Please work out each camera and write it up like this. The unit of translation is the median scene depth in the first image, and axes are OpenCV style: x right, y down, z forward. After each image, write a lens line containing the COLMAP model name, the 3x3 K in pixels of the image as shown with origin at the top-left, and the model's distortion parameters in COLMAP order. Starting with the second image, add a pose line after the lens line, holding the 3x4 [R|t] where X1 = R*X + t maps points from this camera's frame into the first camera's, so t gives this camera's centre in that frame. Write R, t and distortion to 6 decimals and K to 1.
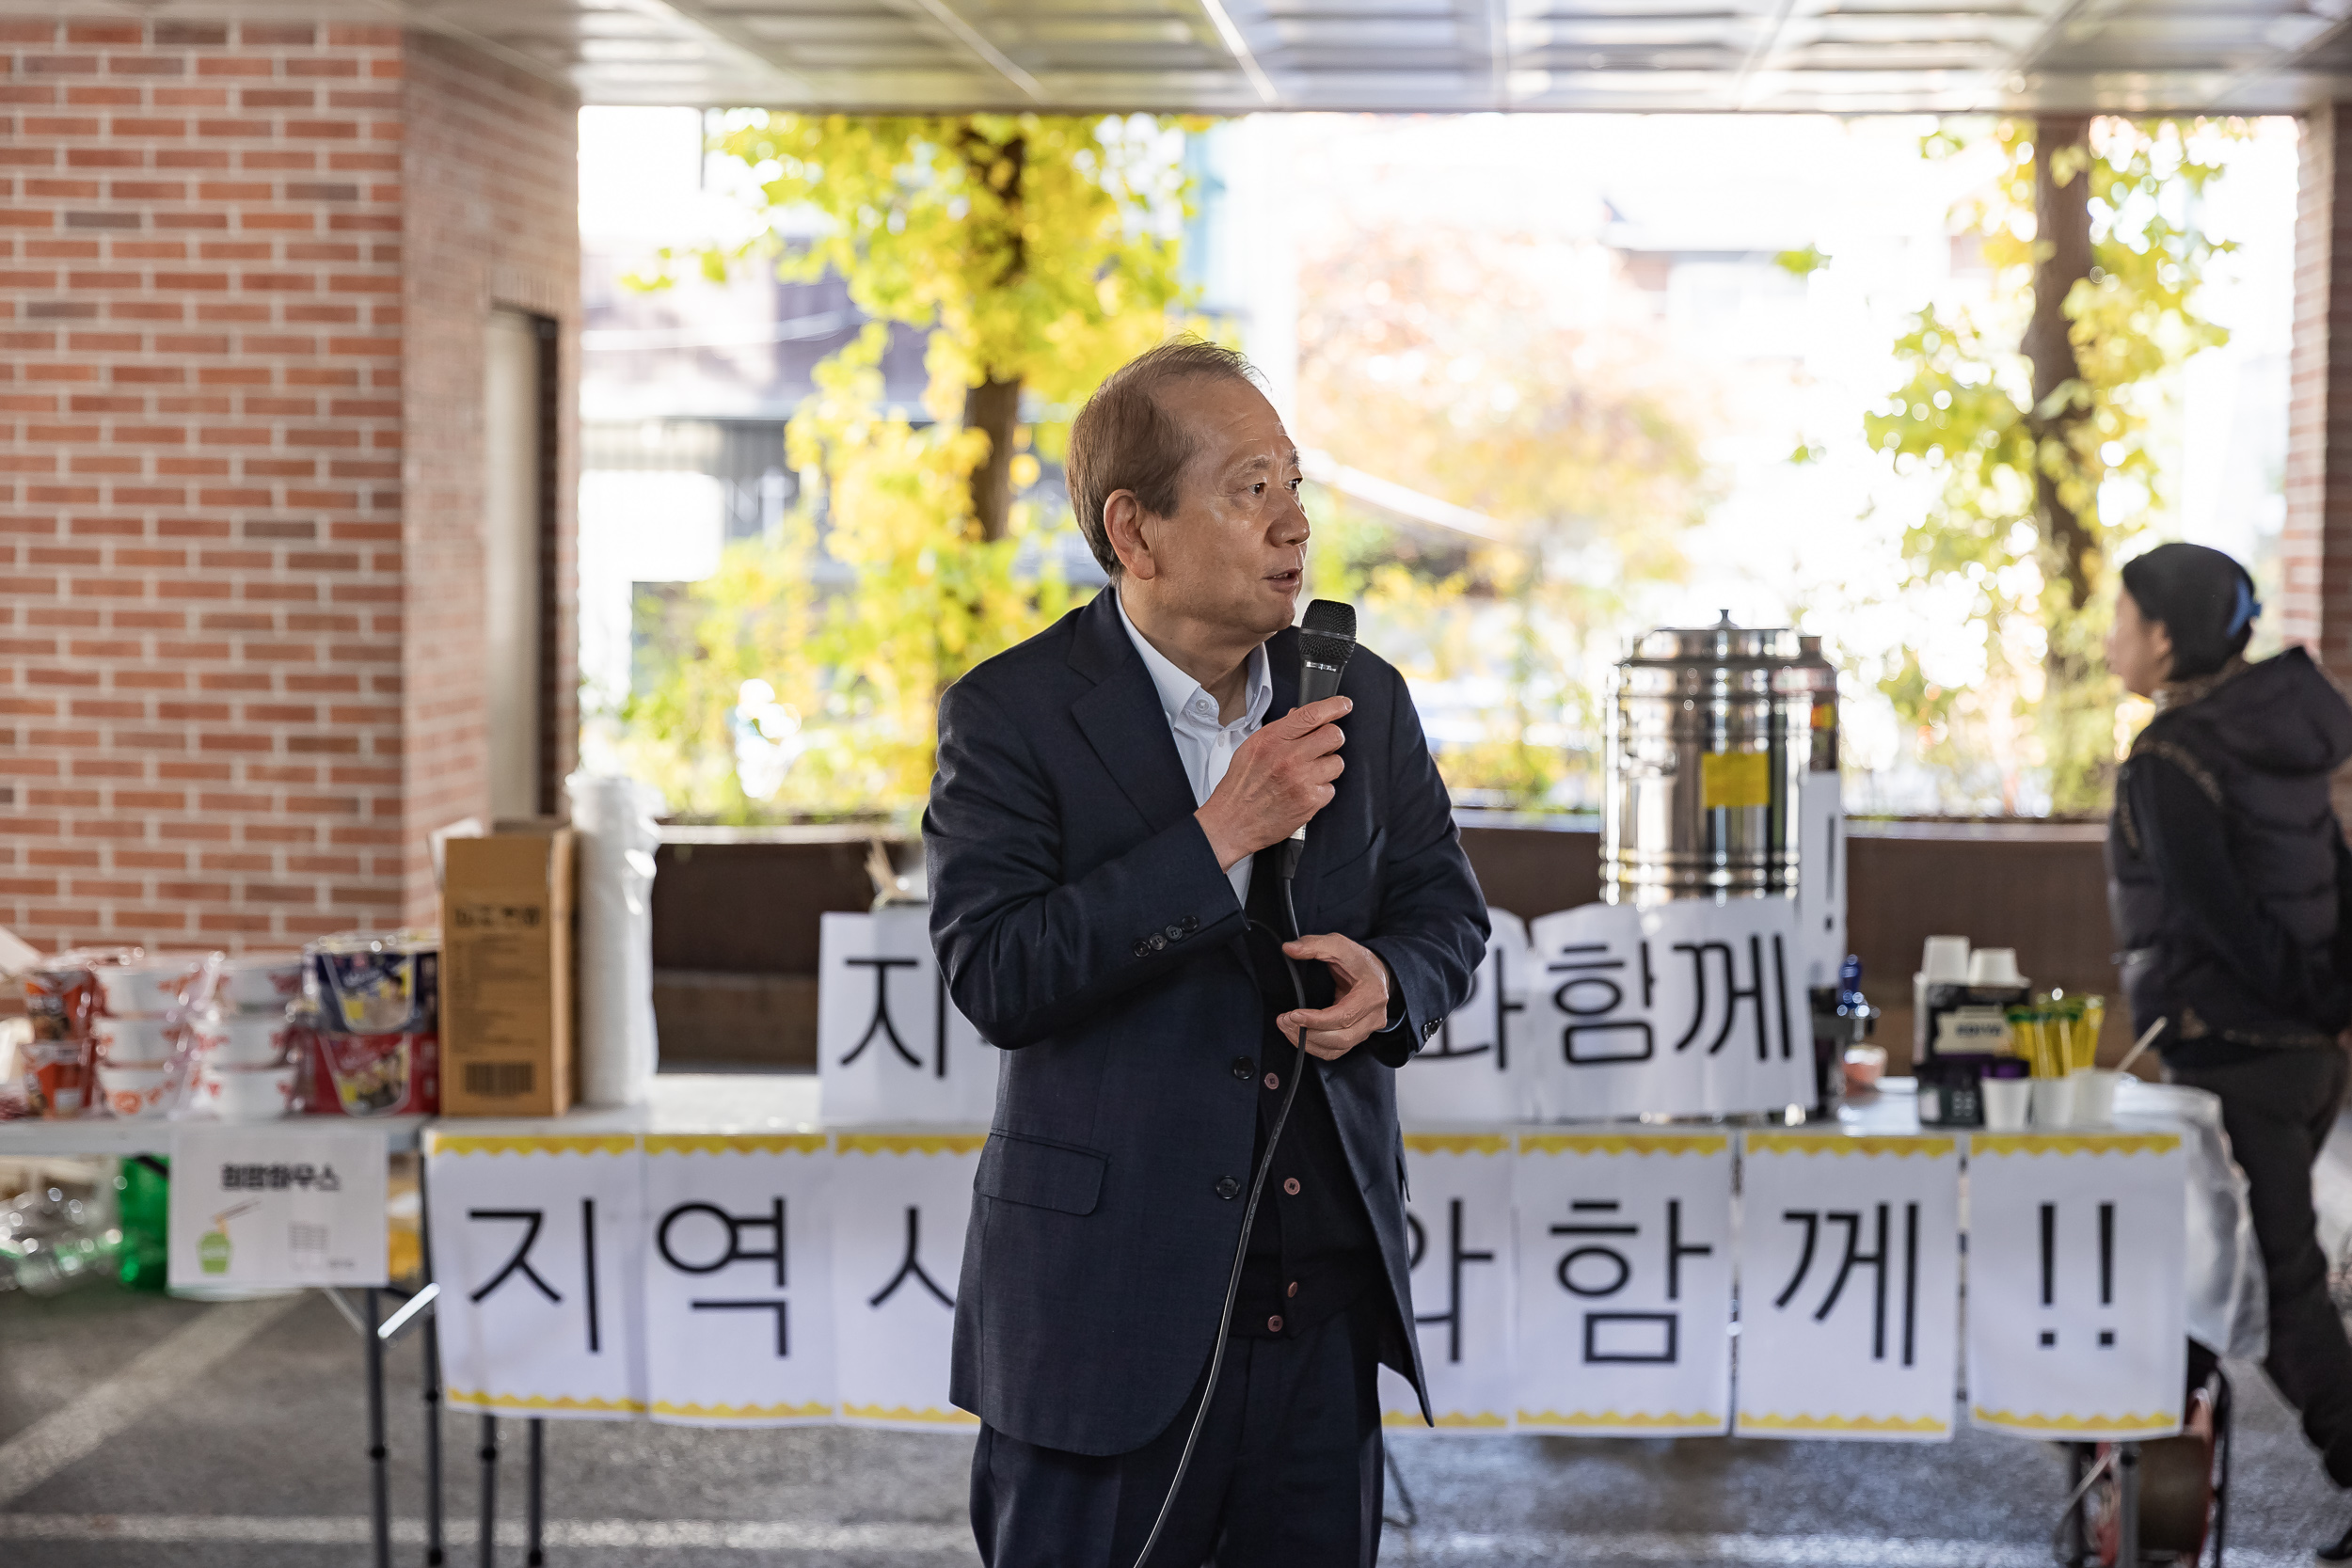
lens RADIAL K [[4403.9, 0, 1176.1], [0, 4403.9, 795.5], [0, 0, 1]] dist [0.046332, 0.029167]
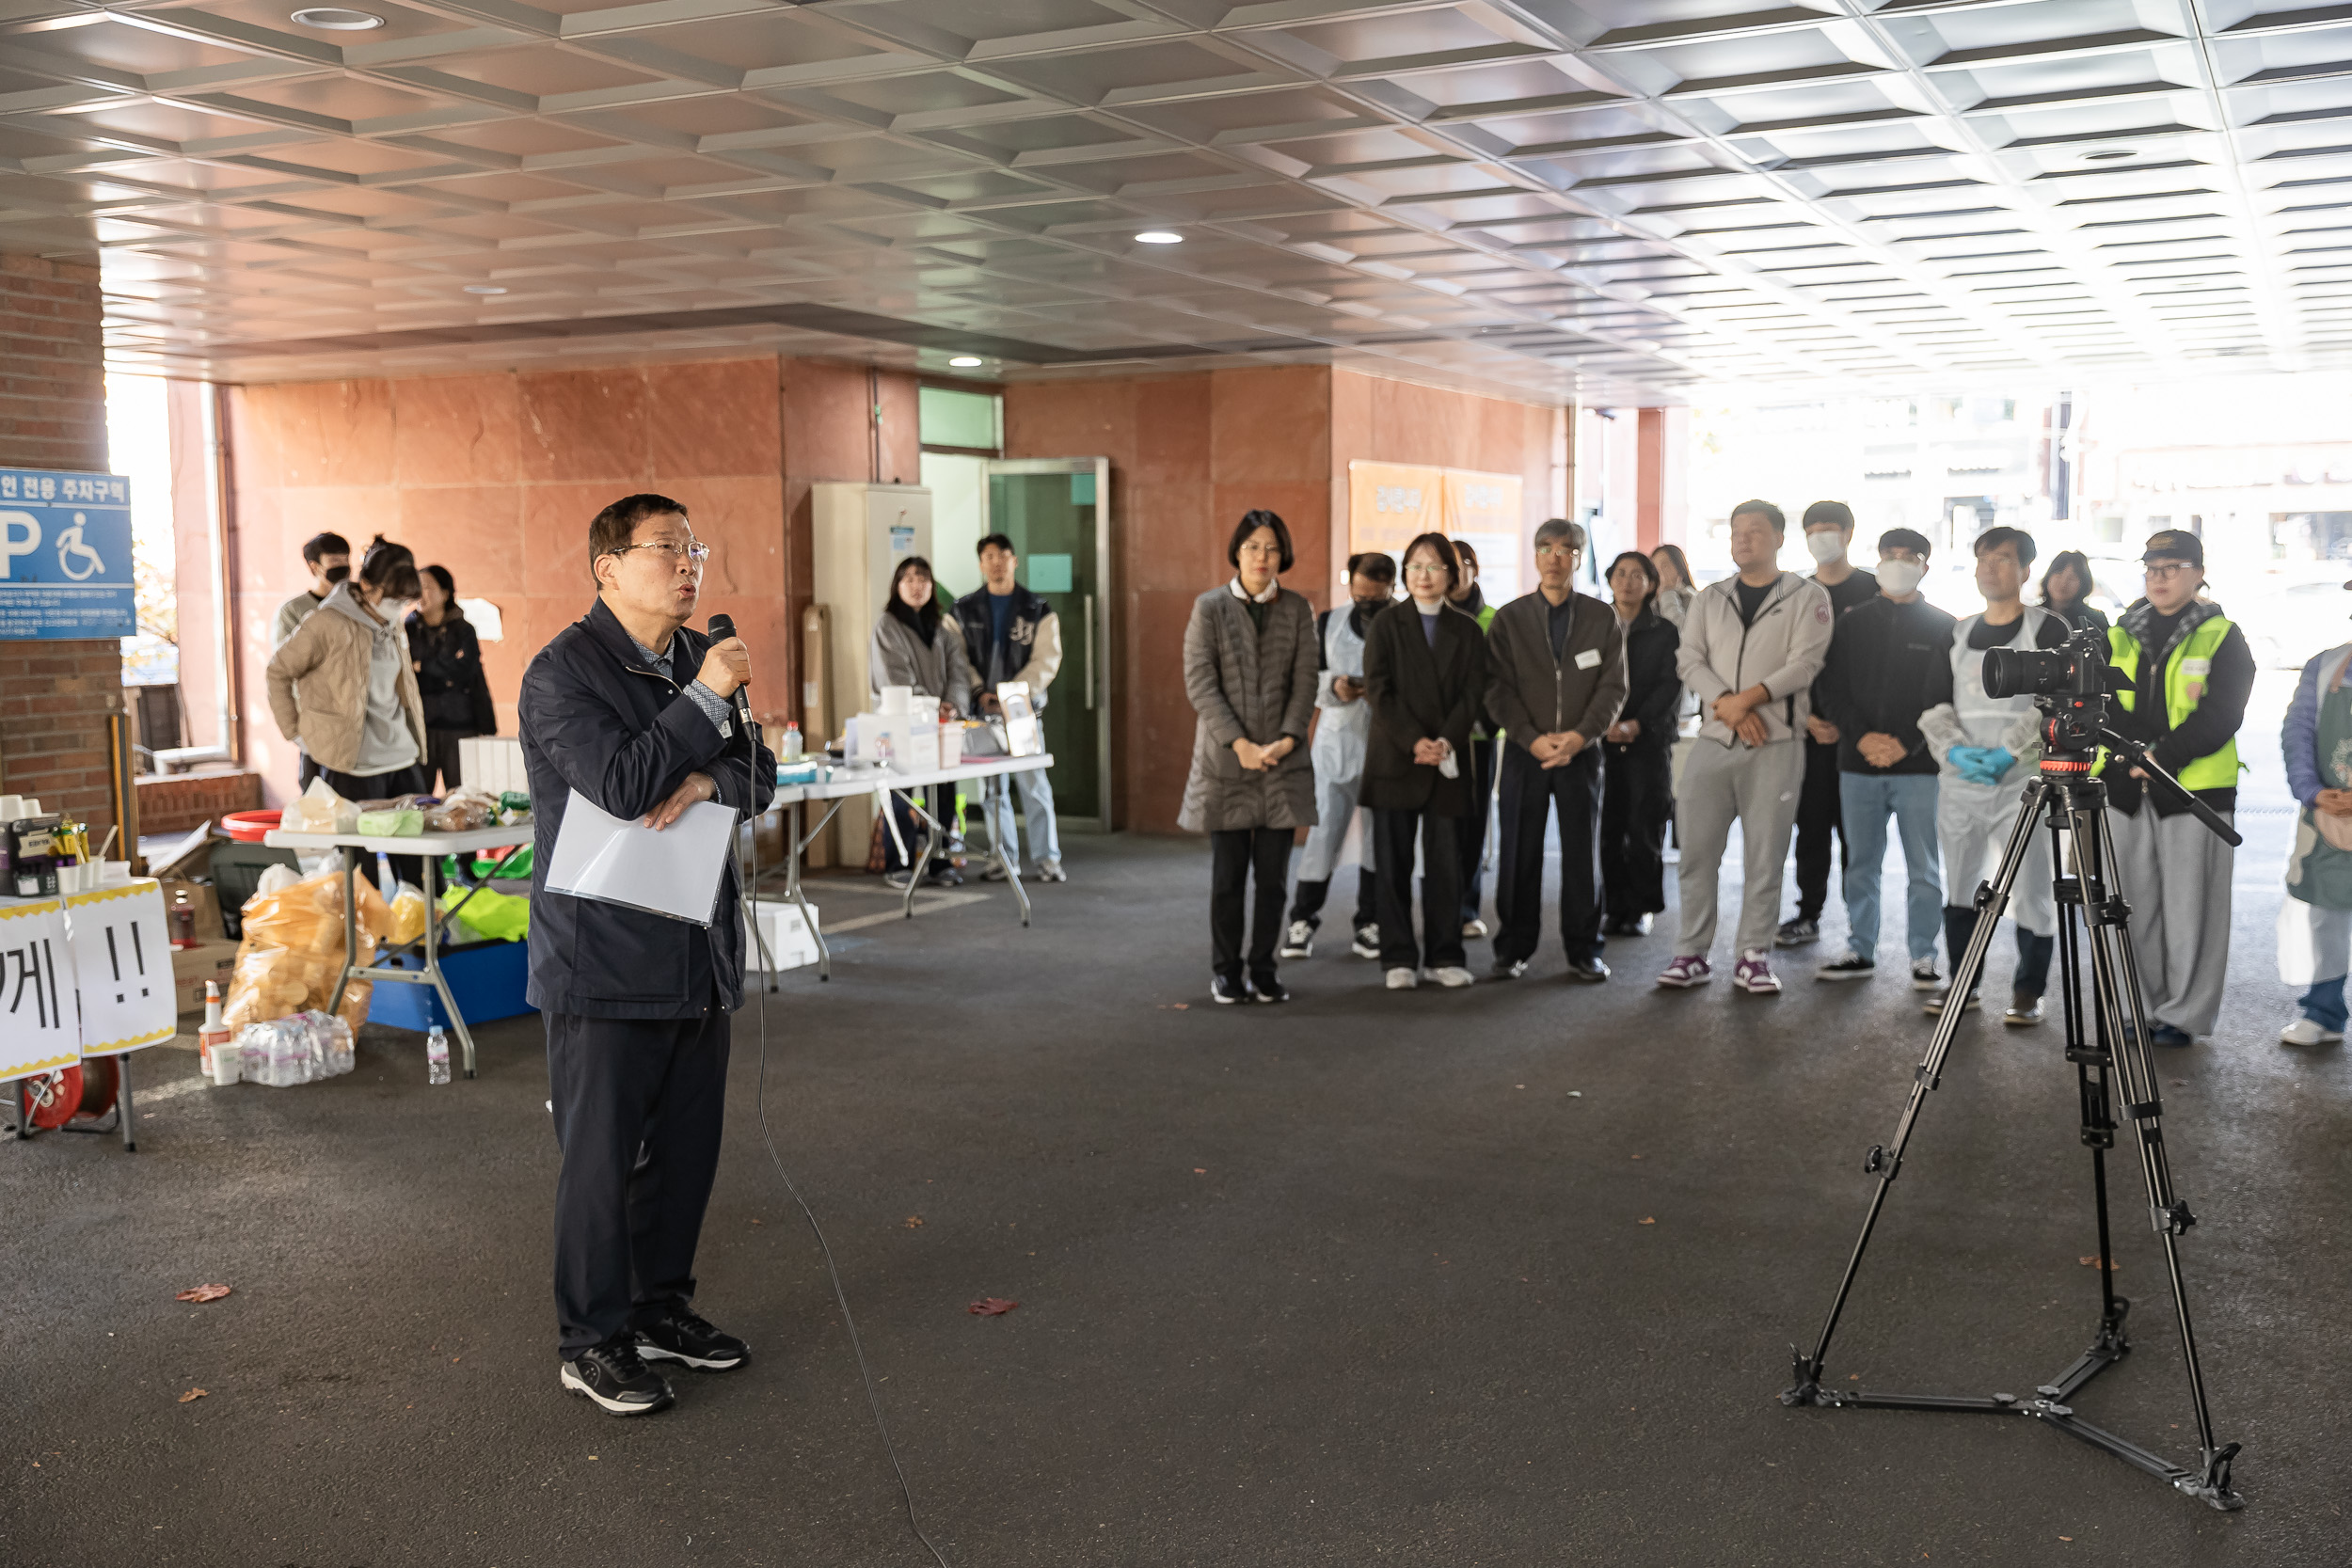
lens RADIAL K [[2295.4, 0, 1167.6], [0, 2295.4, 800.6], [0, 0, 1]] dist [0.015246, 0.015126]
pose [[0.365368, -0.104522, 0.924976, -0.513379], [0.076309, 0.993695, 0.082145, -0.006608], [-0.927730, 0.040571, 0.371040, 0.210811]]
